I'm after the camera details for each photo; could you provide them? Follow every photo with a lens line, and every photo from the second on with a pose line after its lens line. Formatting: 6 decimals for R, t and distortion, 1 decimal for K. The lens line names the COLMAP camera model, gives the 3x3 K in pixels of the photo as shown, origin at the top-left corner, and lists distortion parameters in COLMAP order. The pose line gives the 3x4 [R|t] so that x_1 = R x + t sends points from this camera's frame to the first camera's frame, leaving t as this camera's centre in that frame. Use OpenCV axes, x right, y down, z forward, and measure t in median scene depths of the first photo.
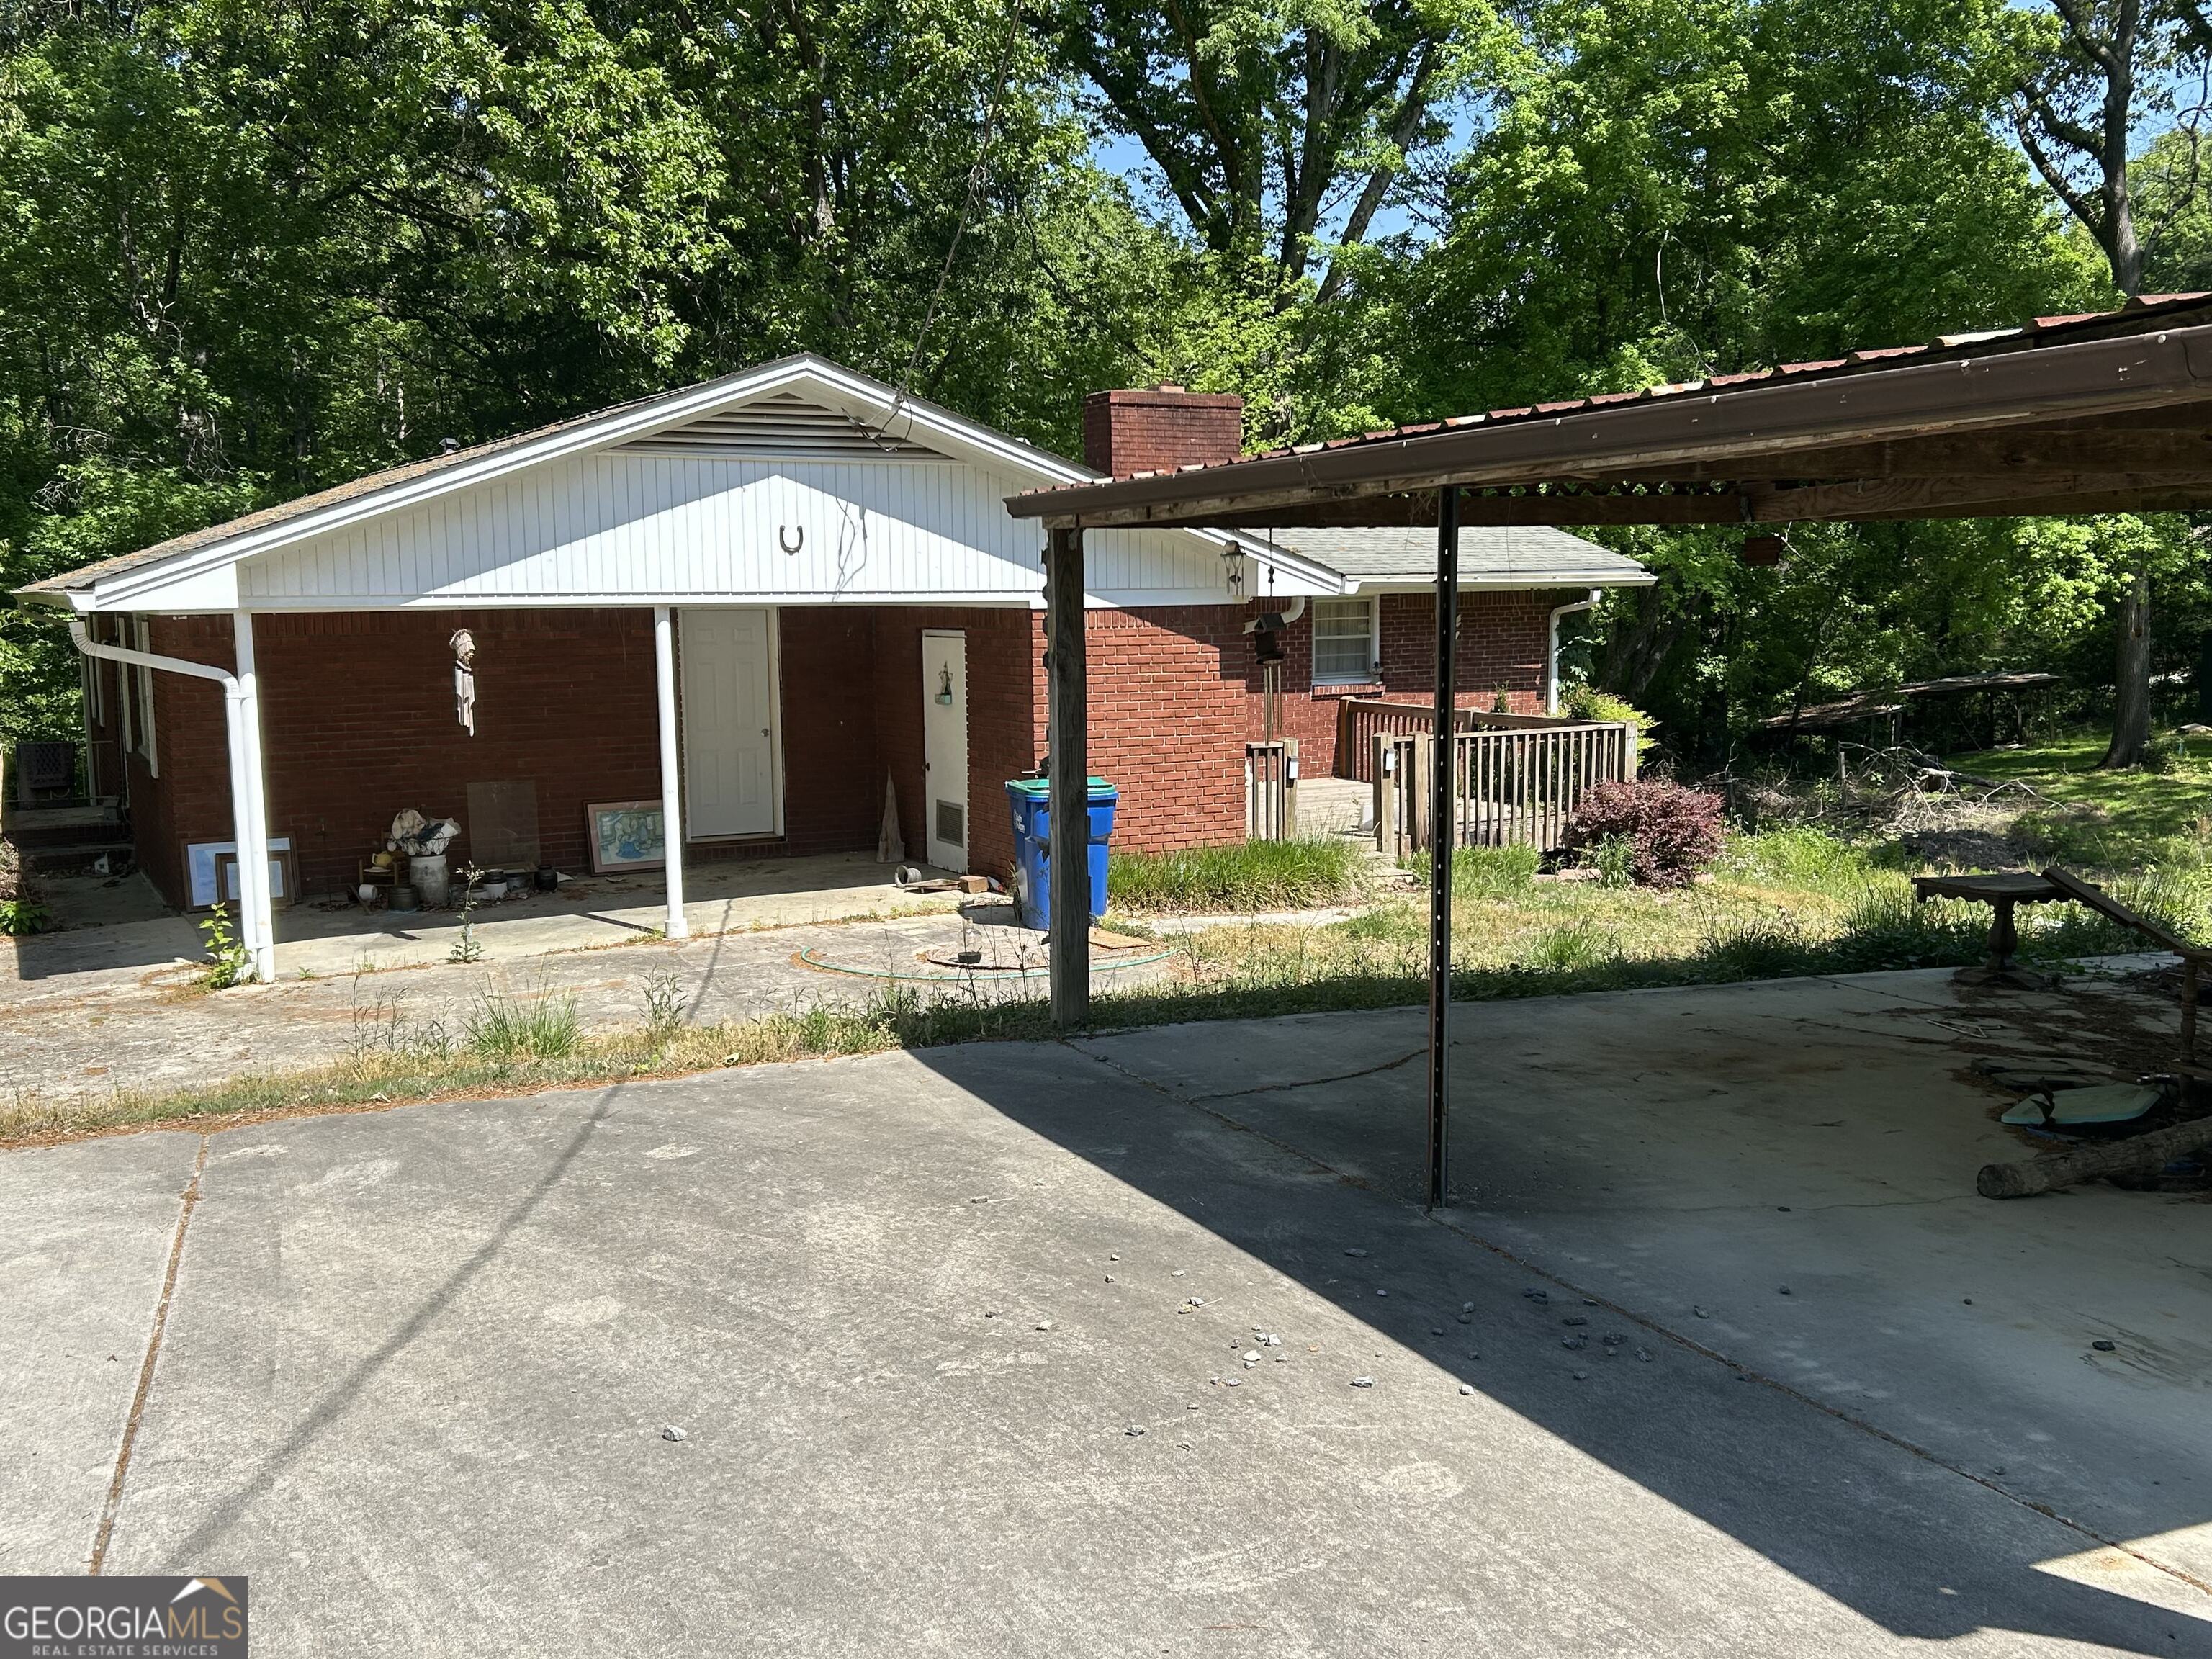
lens RADIAL K [[2020.8, 0, 1106.0], [0, 2020.8, 829.5], [0, 0, 1]] dist [0.091994, -0.114060]
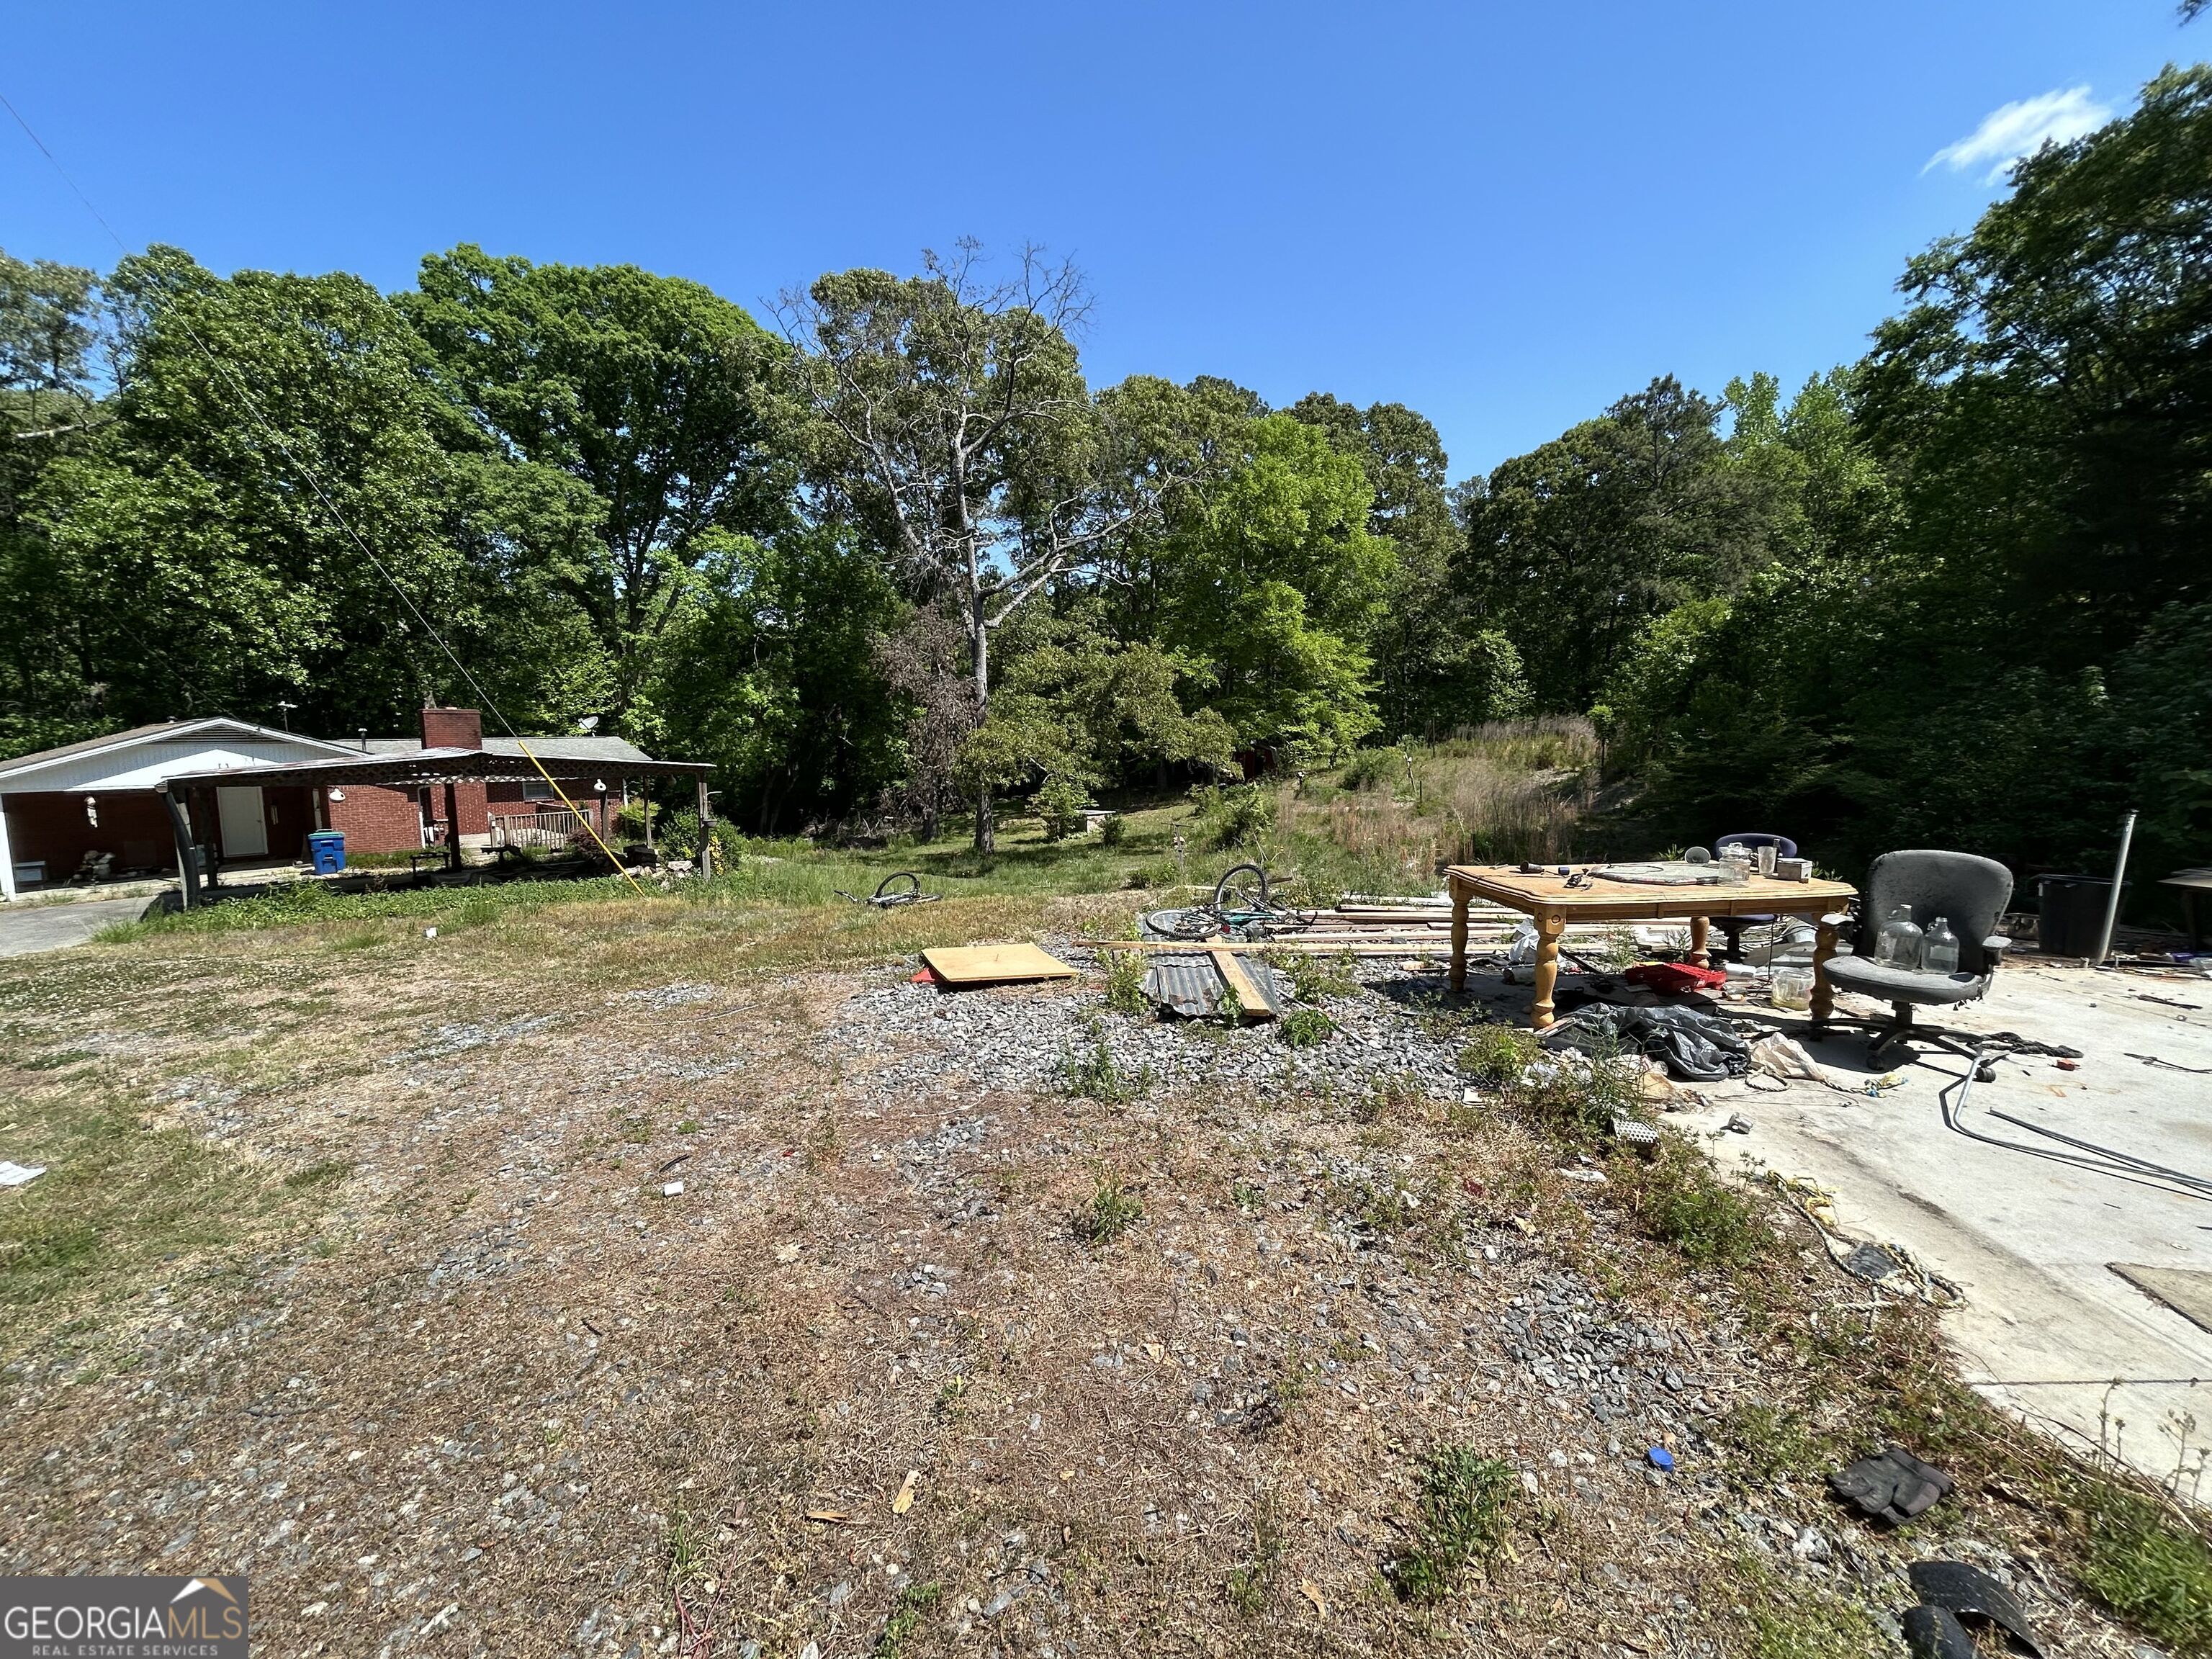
lens RADIAL K [[869.8, 0, 1102.8], [0, 869.8, 820.1], [0, 0, 1]] dist [-0.000962, 0.000091]
pose [[0.920499, -0.045148, 0.388127, 0.537672], [0.055219, 0.998364, -0.014827, 0.045551], [-0.386823, 0.035080, 0.921486, -0.797534]]
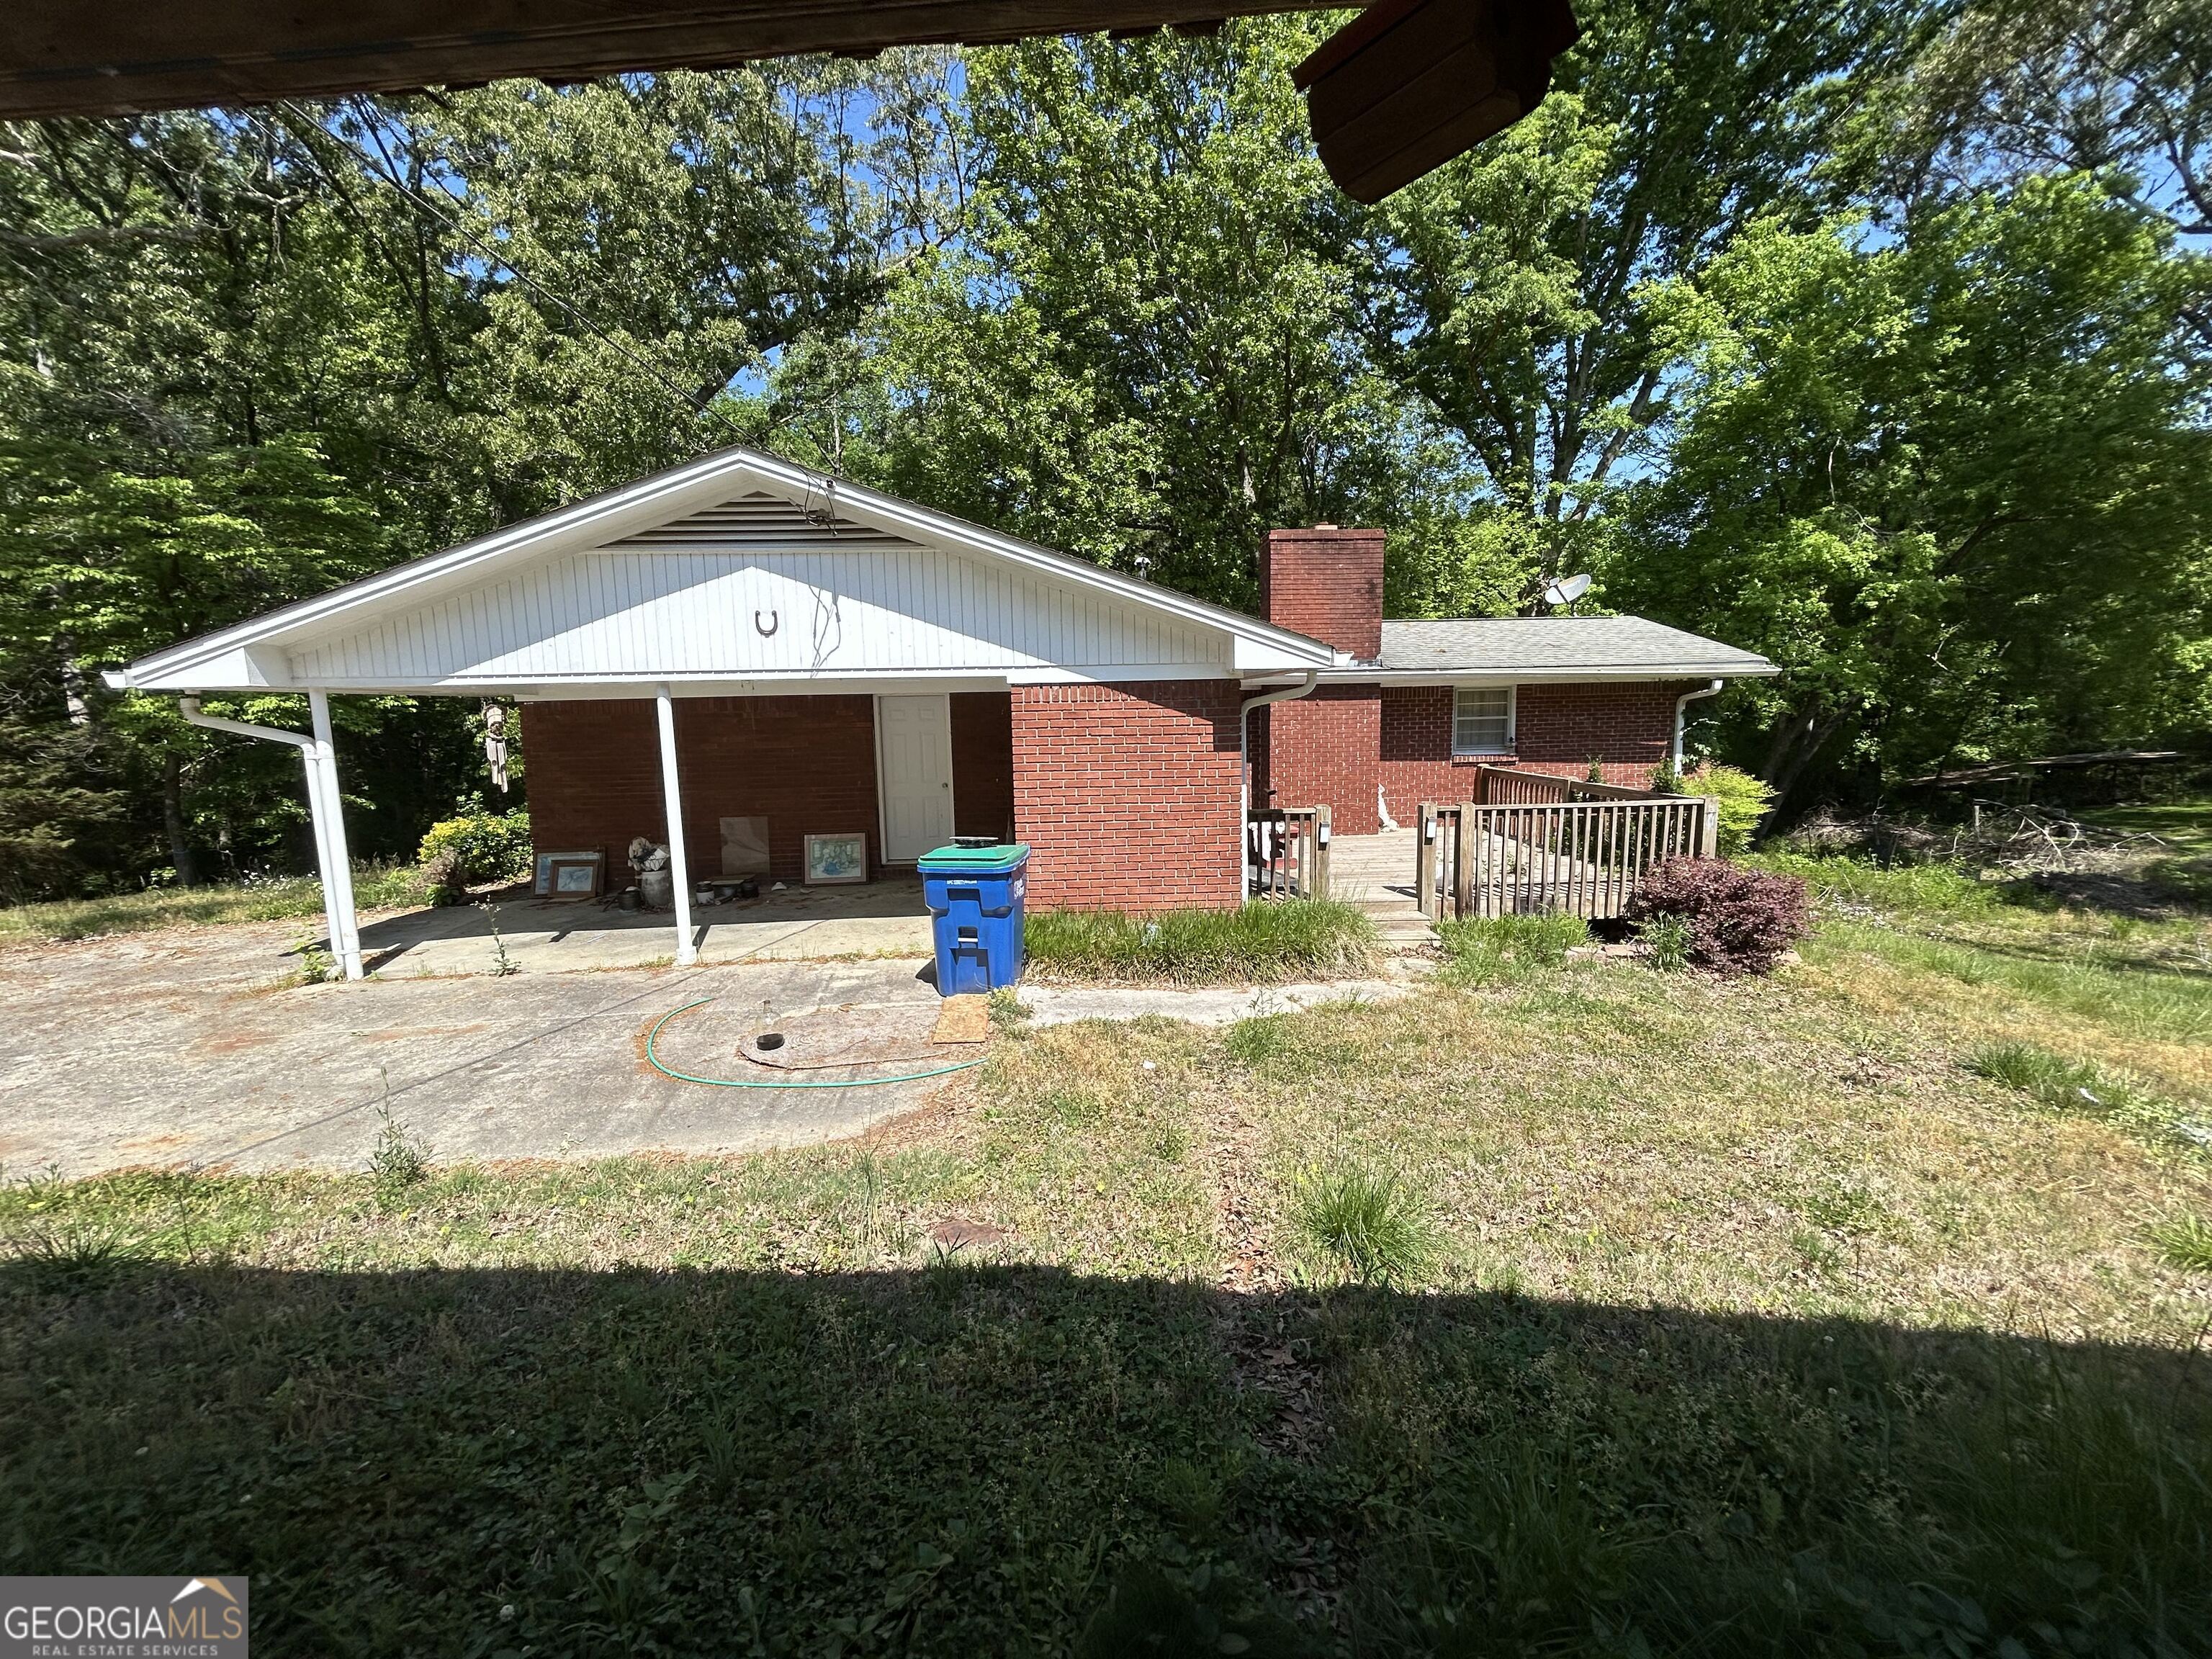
lens RADIAL K [[901.9, 0, 1096.5], [0, 901.9, 823.7], [0, 0, 1]] dist [-0.012713, 0.007391]
pose [[0.908418, 0.045988, -0.415526, 0.182363], [-0.040707, 0.998938, 0.021563, -0.040918], [0.416077, -0.002673, 0.909326, 0.506688]]
